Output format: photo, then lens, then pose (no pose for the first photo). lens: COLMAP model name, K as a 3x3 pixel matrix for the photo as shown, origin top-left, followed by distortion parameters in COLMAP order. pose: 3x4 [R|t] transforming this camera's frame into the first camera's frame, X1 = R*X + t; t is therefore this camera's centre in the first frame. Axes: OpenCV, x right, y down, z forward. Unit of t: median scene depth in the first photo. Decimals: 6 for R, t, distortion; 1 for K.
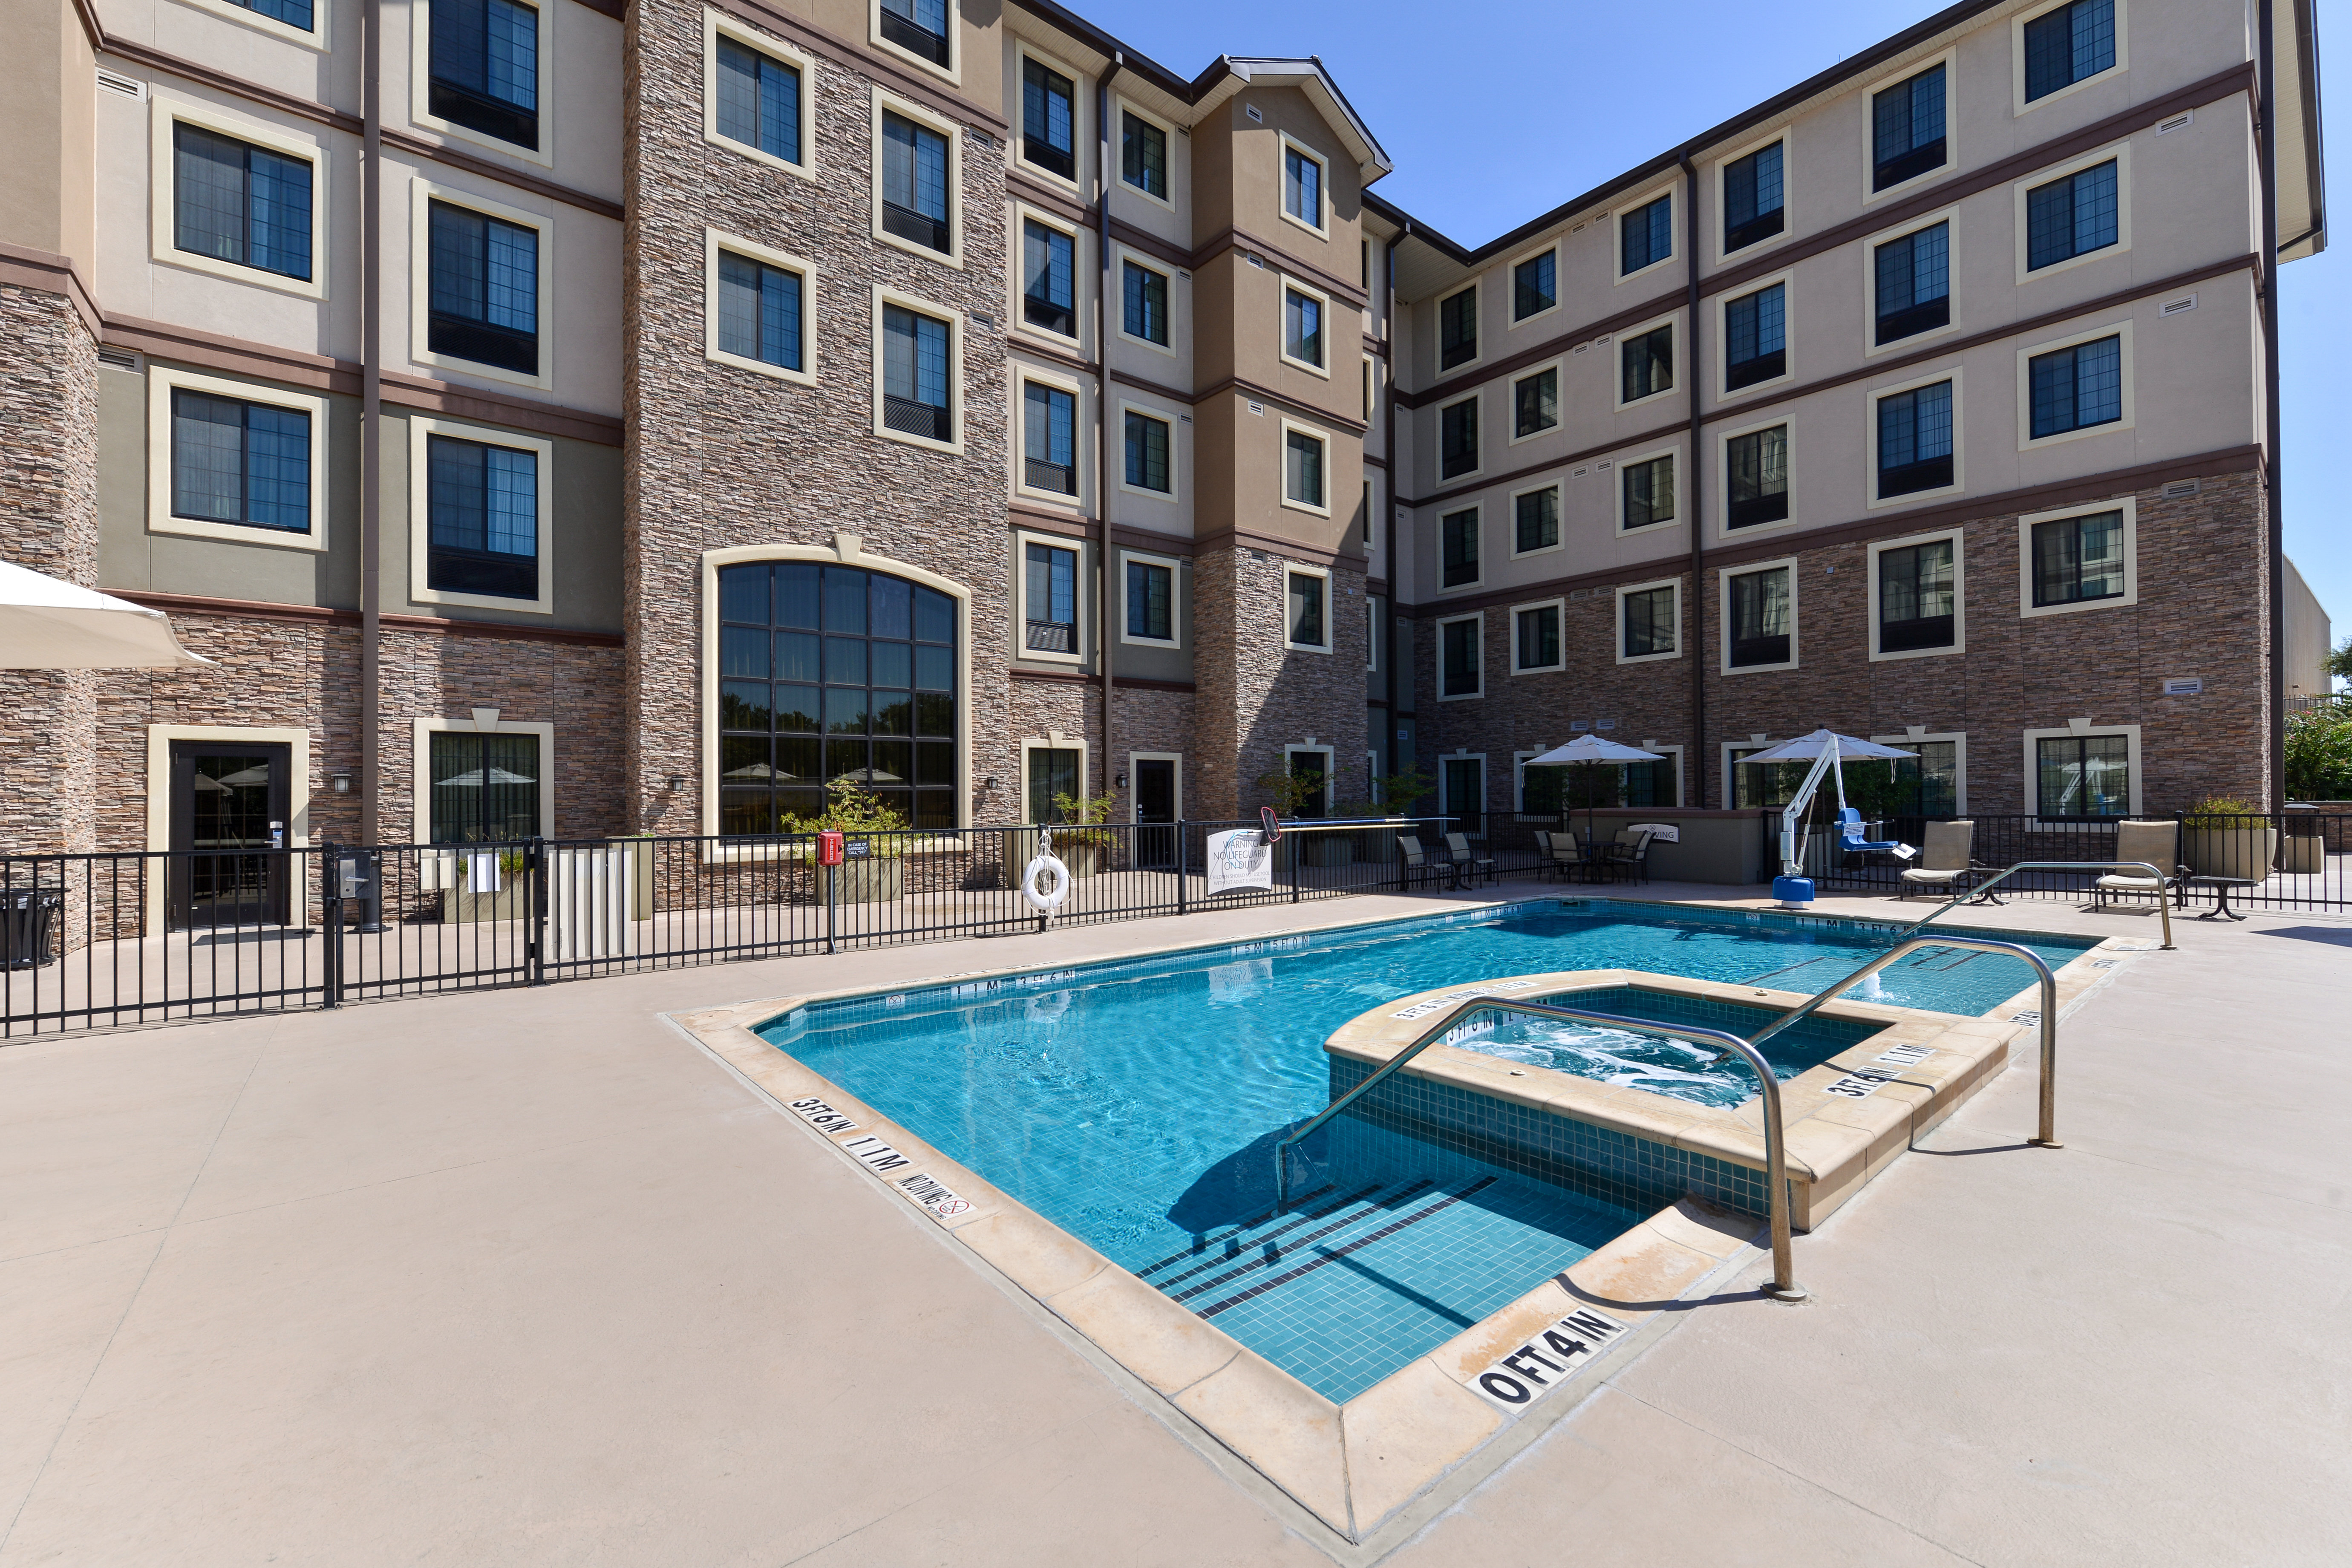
lens RADIAL K [[968.6, 0, 1171.8], [0, 968.6, 800.5], [0, 0, 1]] dist [-0.003010, -0.000913]
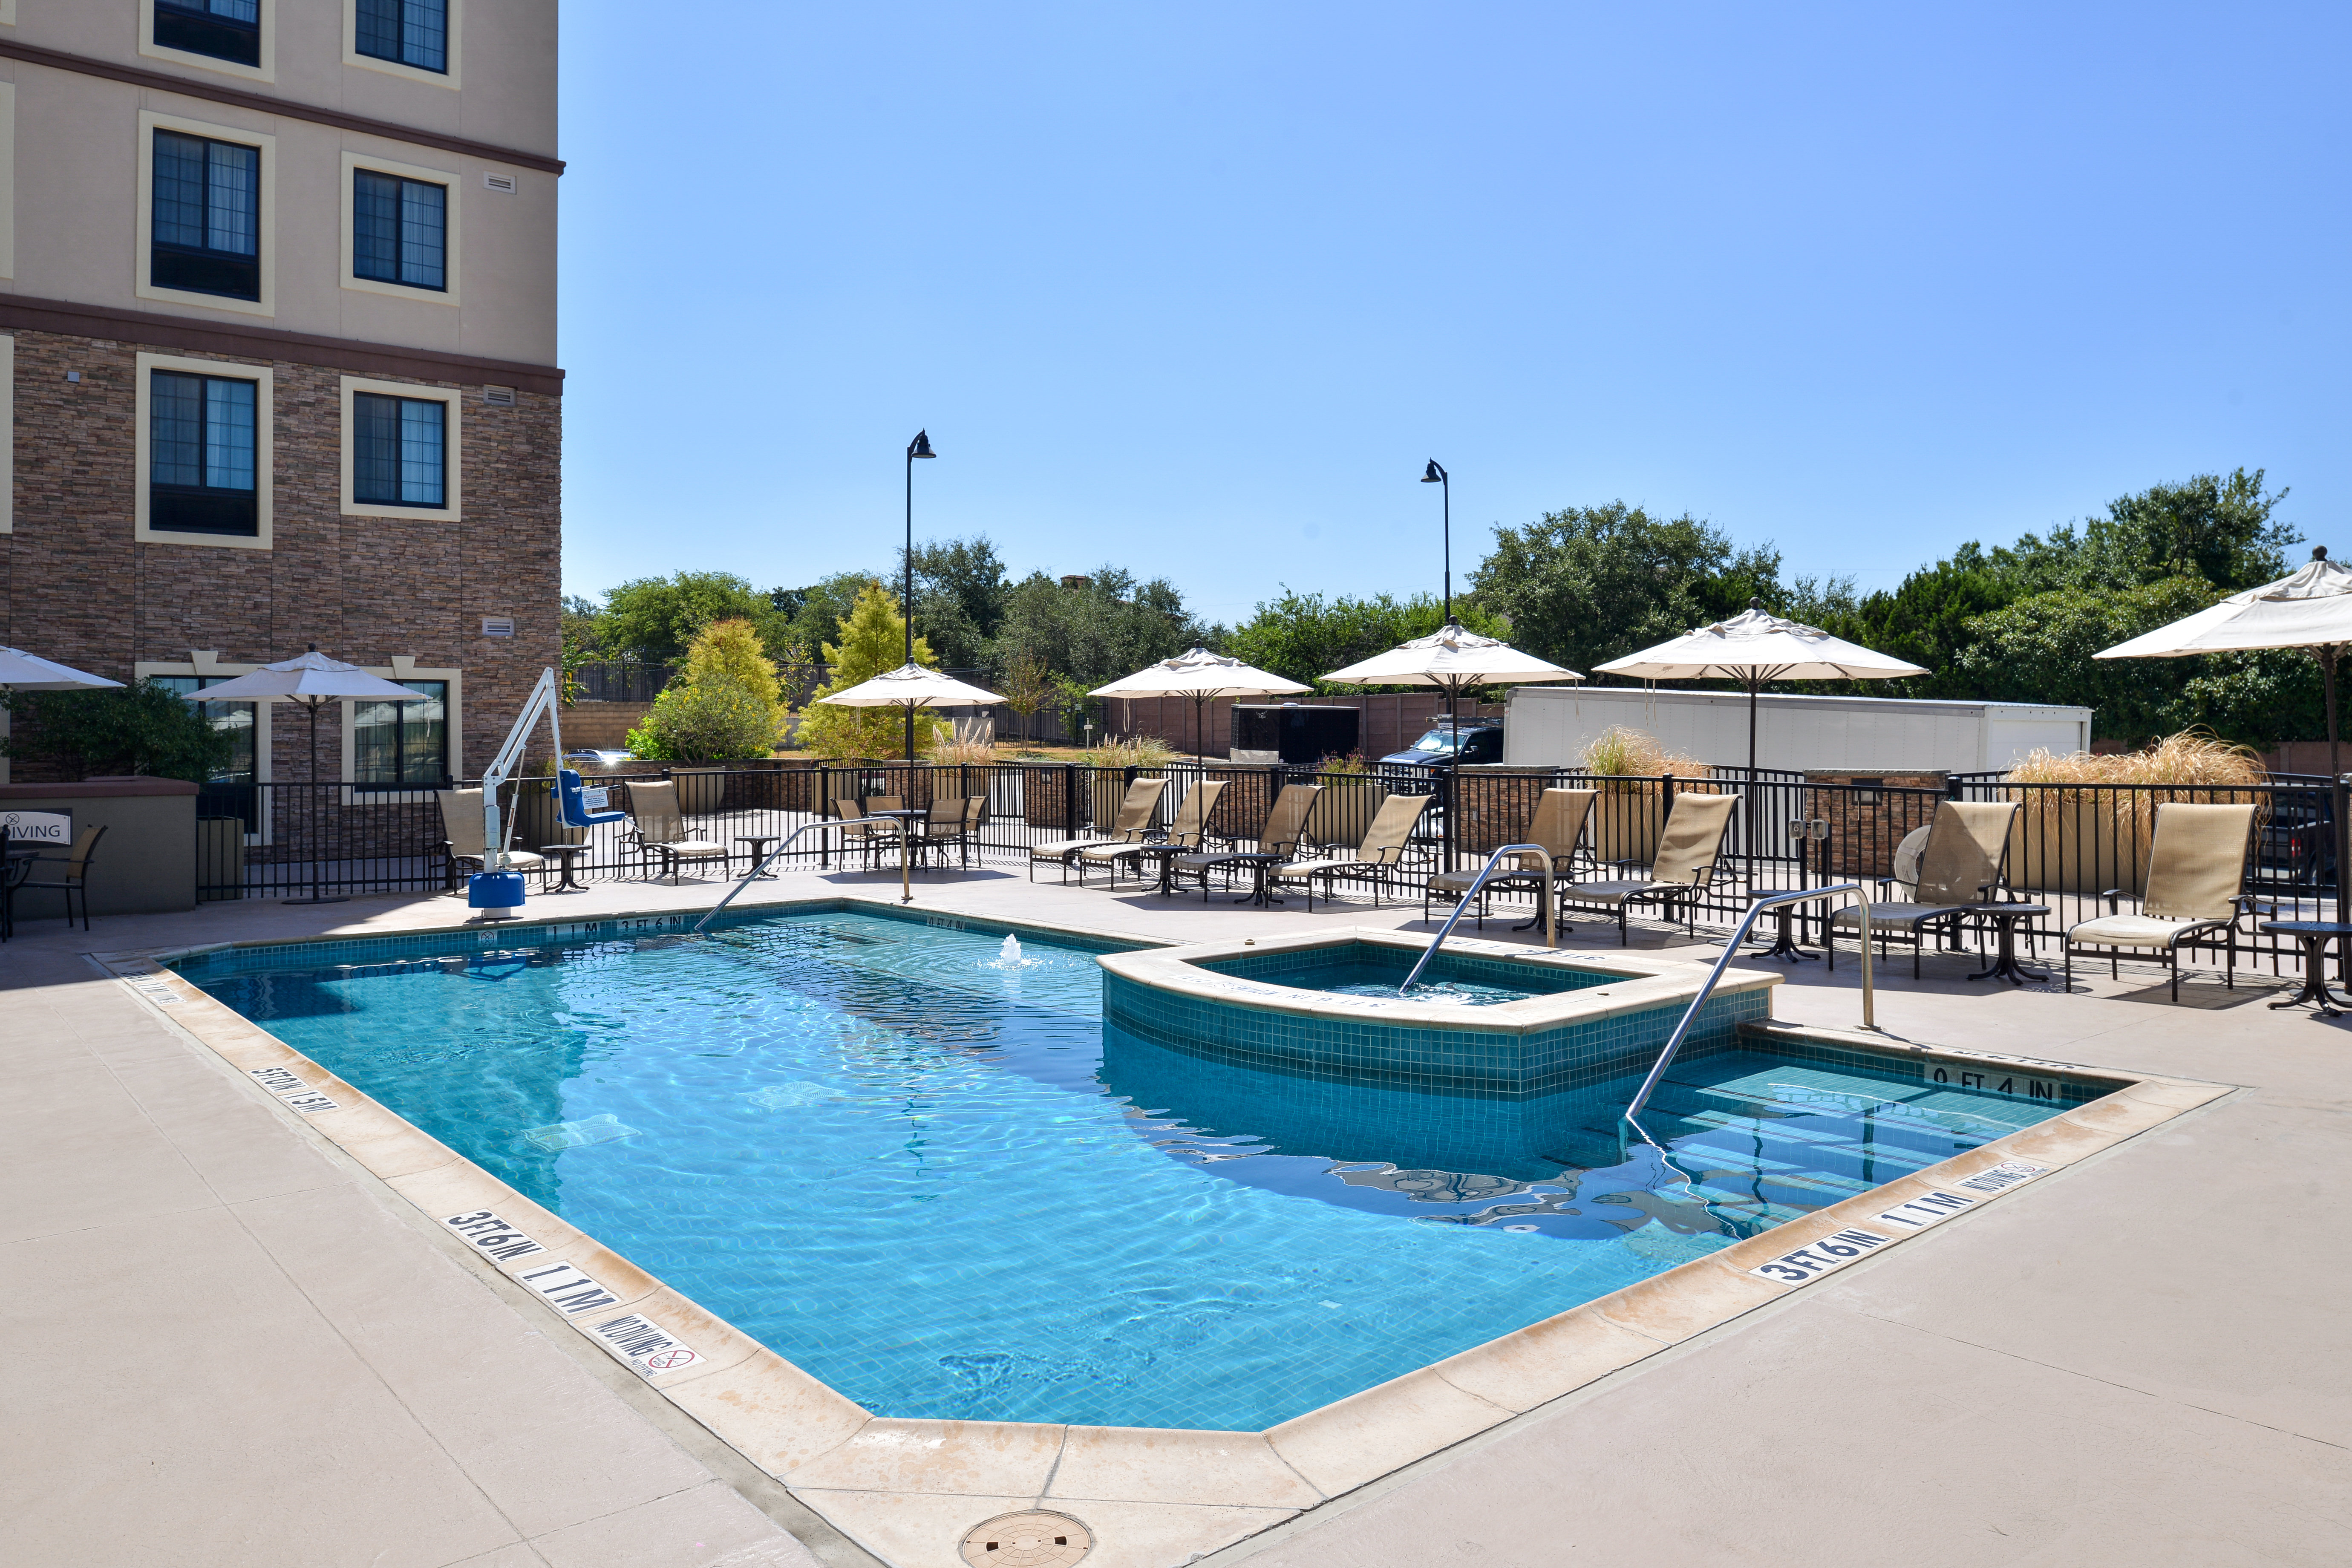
lens RADIAL K [[1624.6, 0, 1221.3], [0, 1624.6, 692.3], [0, 0, 1]] dist [-0.007084, -0.007279]
pose [[-0.026016, 0.039100, 0.998897, -0.395408], [0.011113, 0.999184, -0.038822, 0.001687], [-0.999600, 0.010090, -0.026430, 0.400670]]
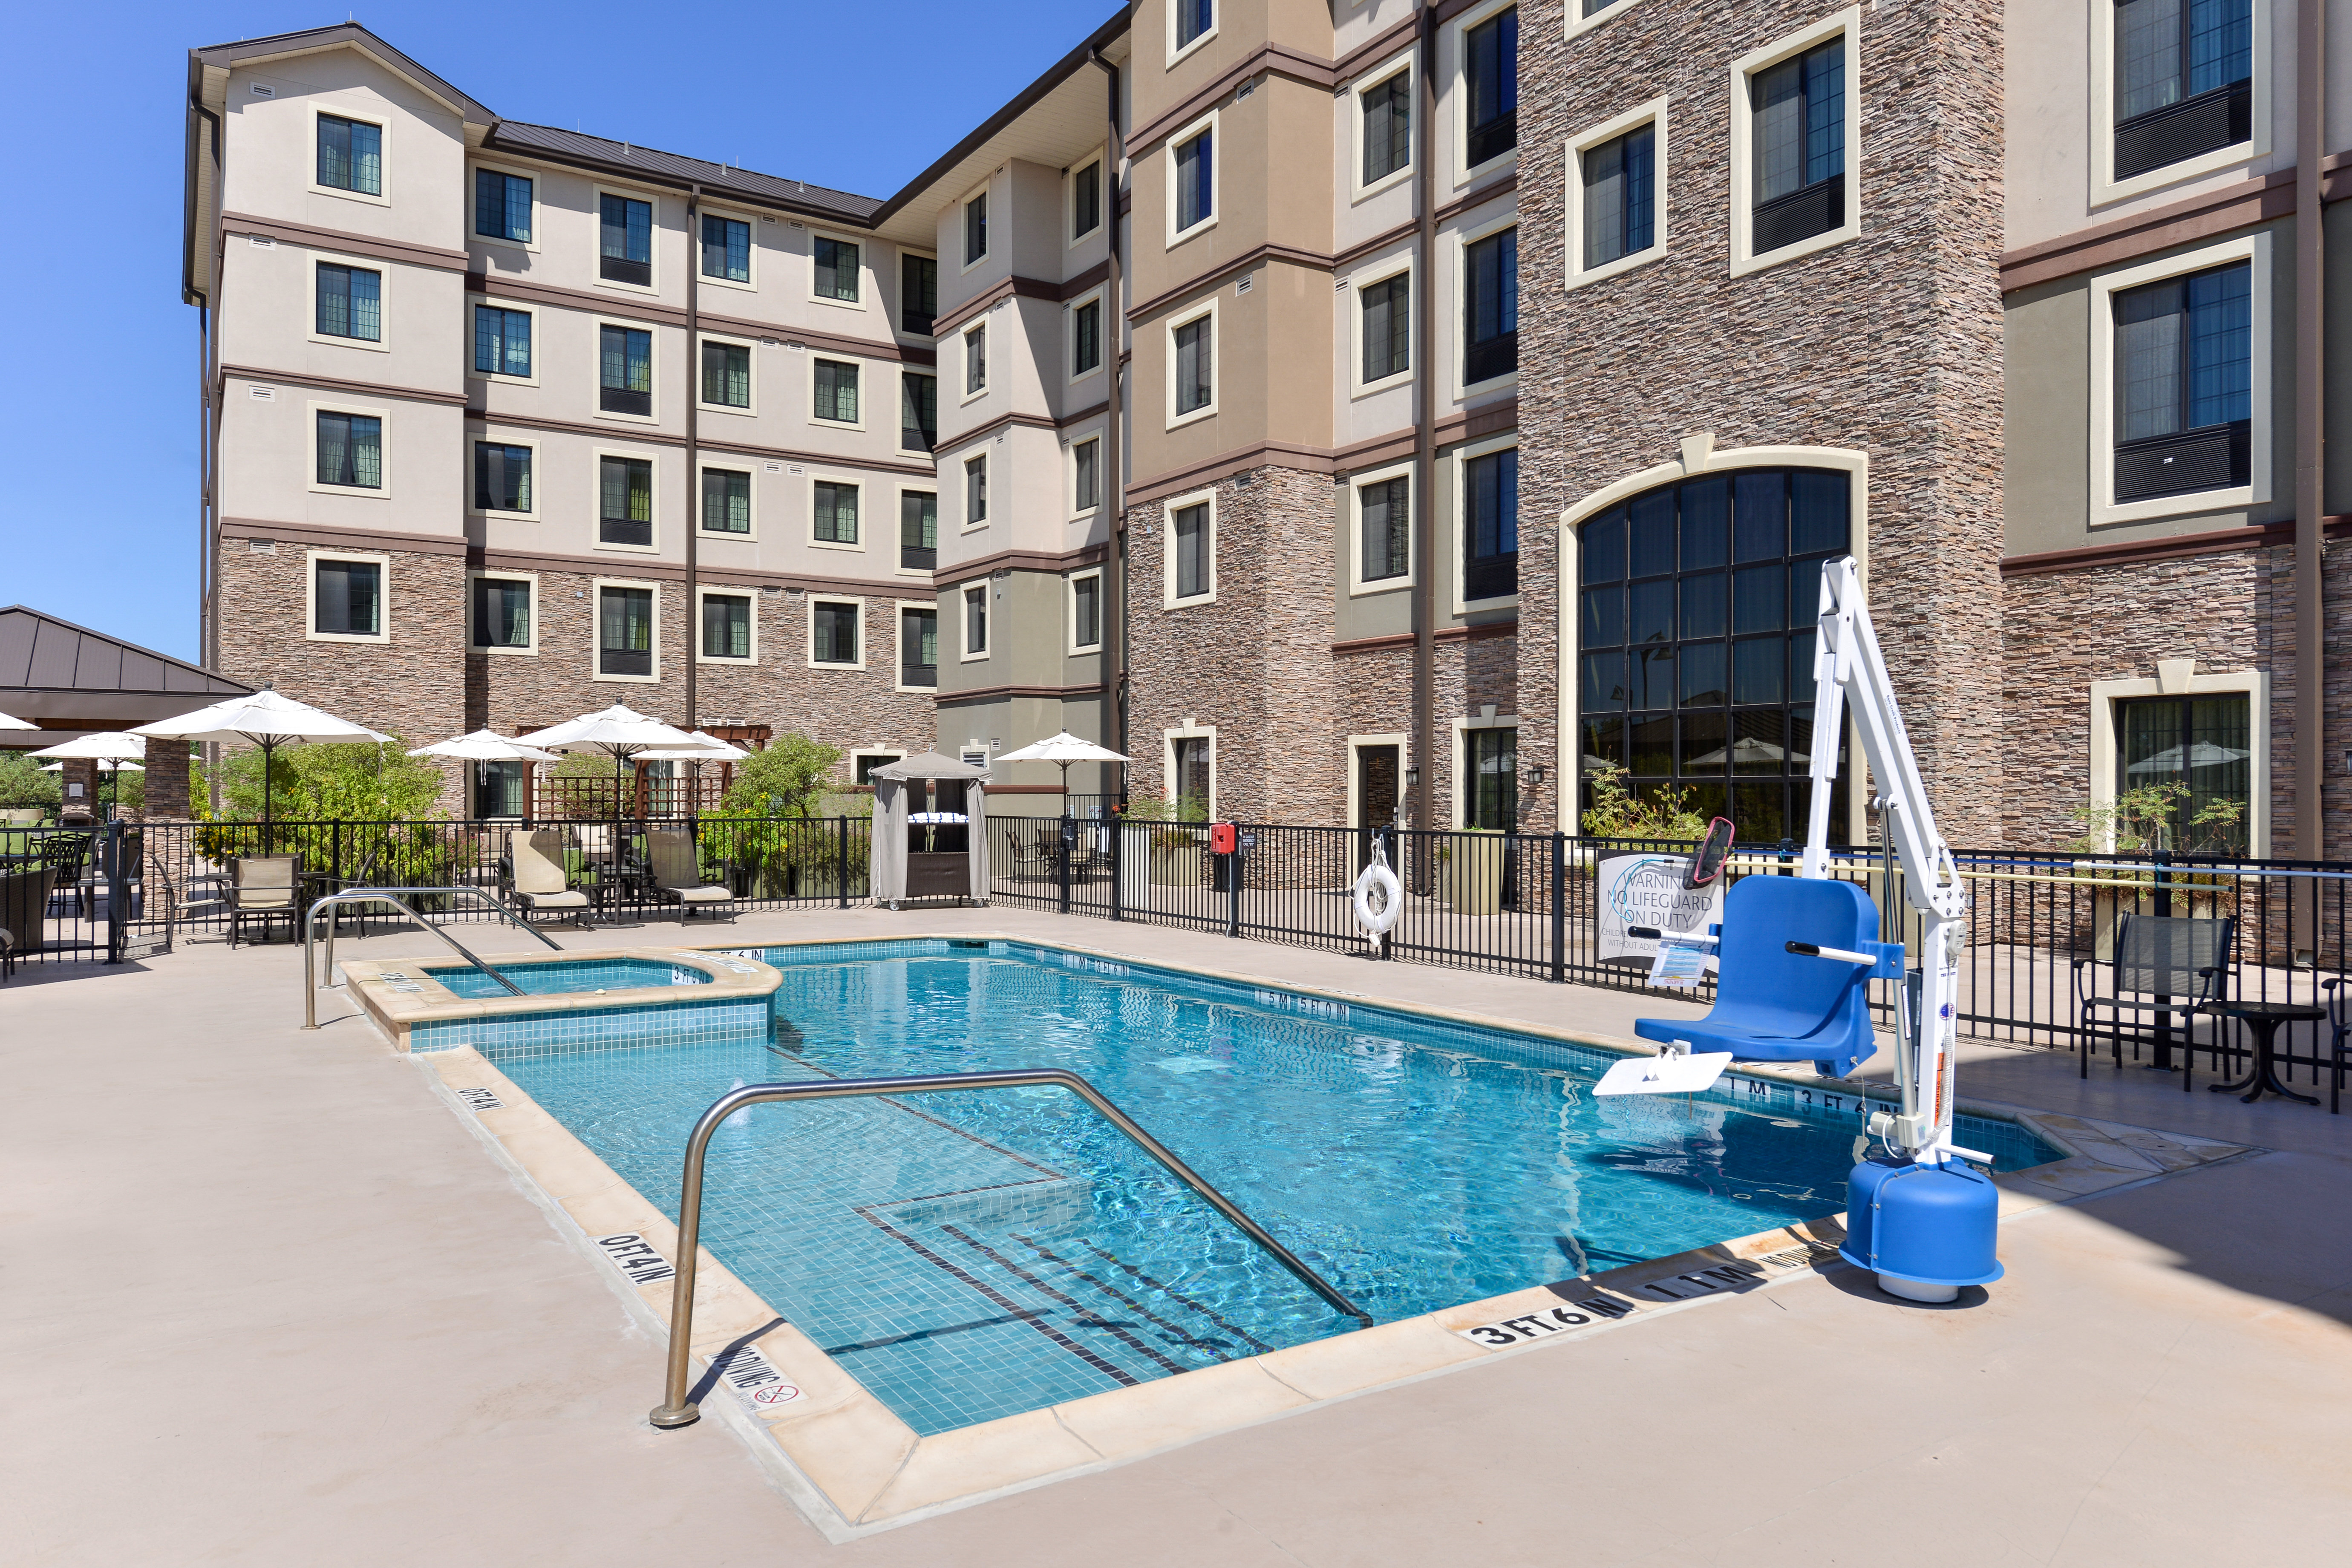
lens RADIAL K [[1624.6, 0, 1161.2], [0, 1624.6, 802.4], [0, 0, 1]] dist [-0.007084, -0.007279]
pose [[-0.142757, 0.013871, -0.989661, 0.846612], [-0.005890, 0.999872, 0.014864, -0.010414], [0.989740, 0.007952, -0.142657, 0.694918]]
